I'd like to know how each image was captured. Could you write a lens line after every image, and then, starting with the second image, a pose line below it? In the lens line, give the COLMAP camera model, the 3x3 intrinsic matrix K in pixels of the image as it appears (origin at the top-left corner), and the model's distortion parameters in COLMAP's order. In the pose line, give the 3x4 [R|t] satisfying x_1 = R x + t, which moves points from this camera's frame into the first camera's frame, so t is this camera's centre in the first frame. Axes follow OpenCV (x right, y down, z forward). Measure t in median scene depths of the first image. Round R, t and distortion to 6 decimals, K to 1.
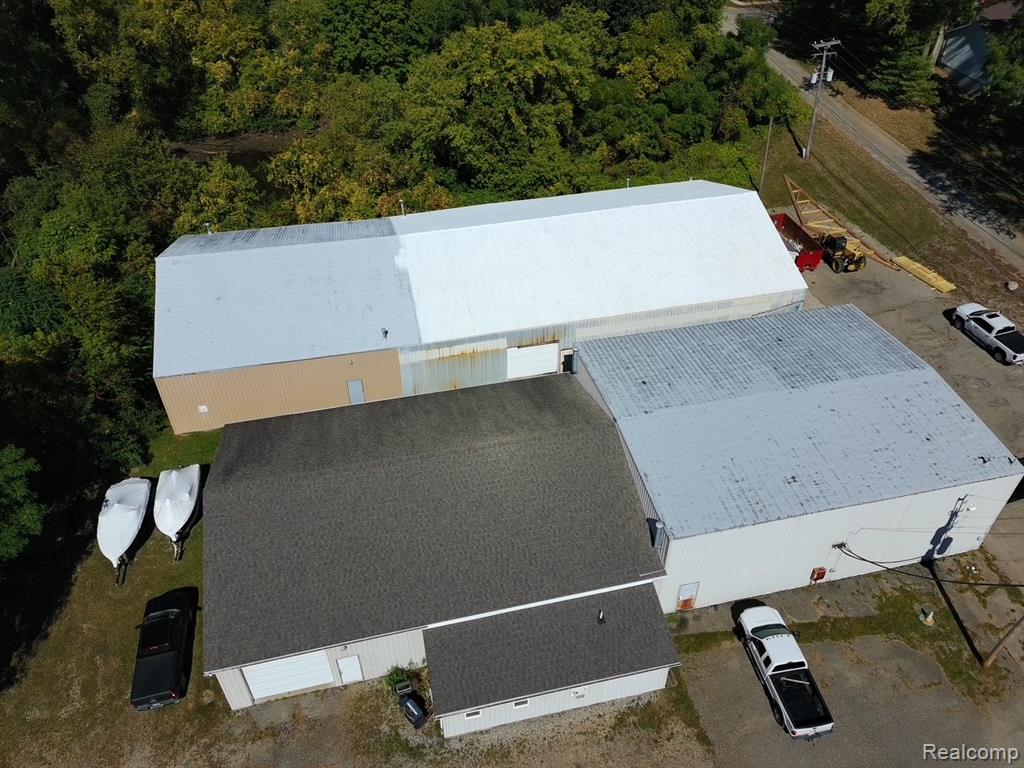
lens RADIAL K [[759.9, 0, 516.6], [0, 759.9, 387.9], [0, 0, 1]] dist [0.063828, -0.046940]
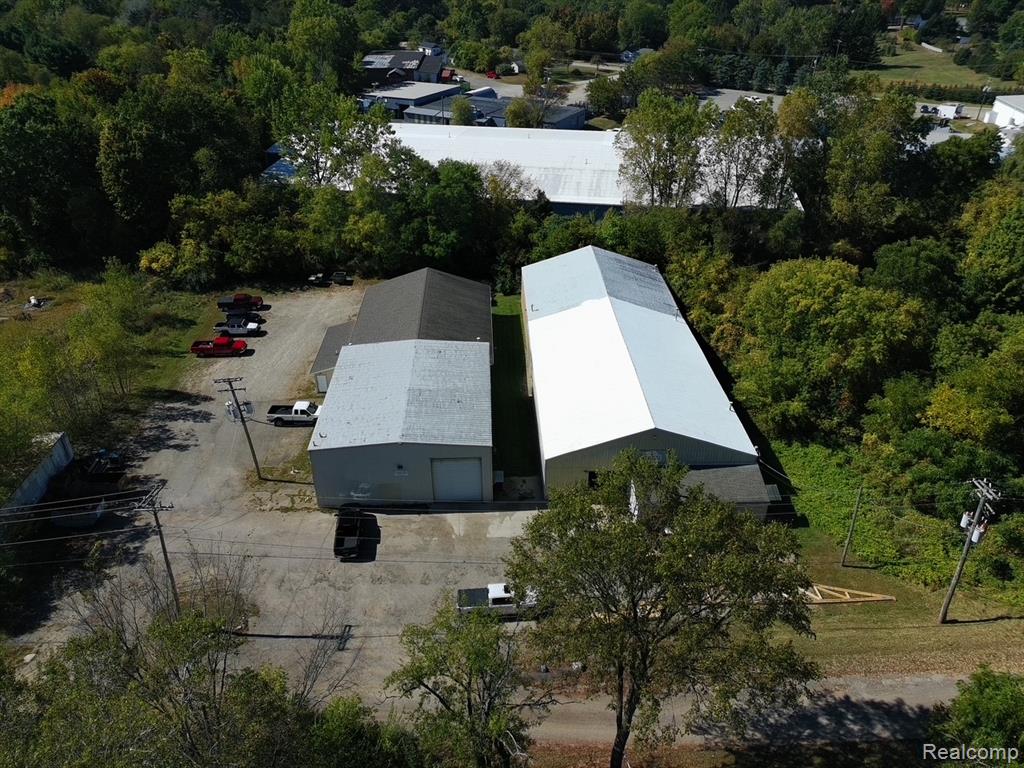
lens RADIAL K [[759.9, 0, 516.4], [0, 759.9, 378.4], [0, 0, 1]] dist [0.063828, -0.046940]
pose [[-0.190298, 0.490318, -0.850514, 1.291441], [-0.629684, 0.603702, 0.488920, -0.734103], [0.753183, 0.628595, 0.193862, 0.622040]]
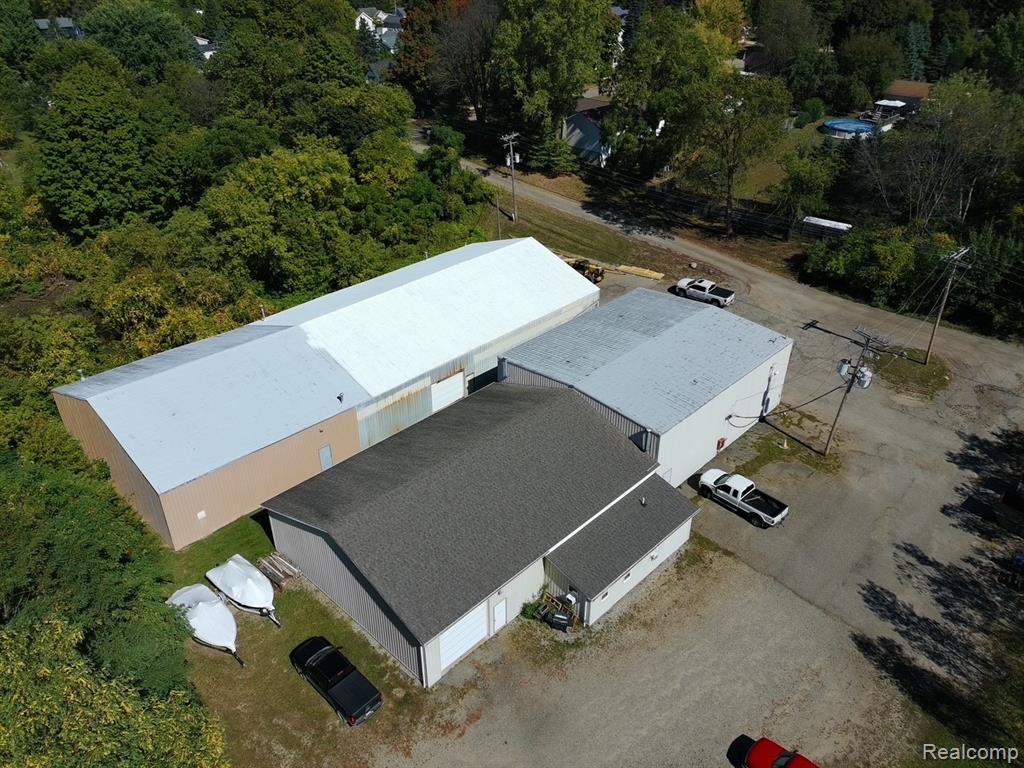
lens RADIAL K [[759.9, 0, 518.8], [0, 759.9, 386.1], [0, 0, 1]] dist [0.063828, -0.046940]
pose [[0.840111, -0.278406, 0.465515, -0.415668], [0.346237, 0.935883, -0.065138, 0.069445], [-0.417533, 0.215902, 0.882640, -0.115089]]
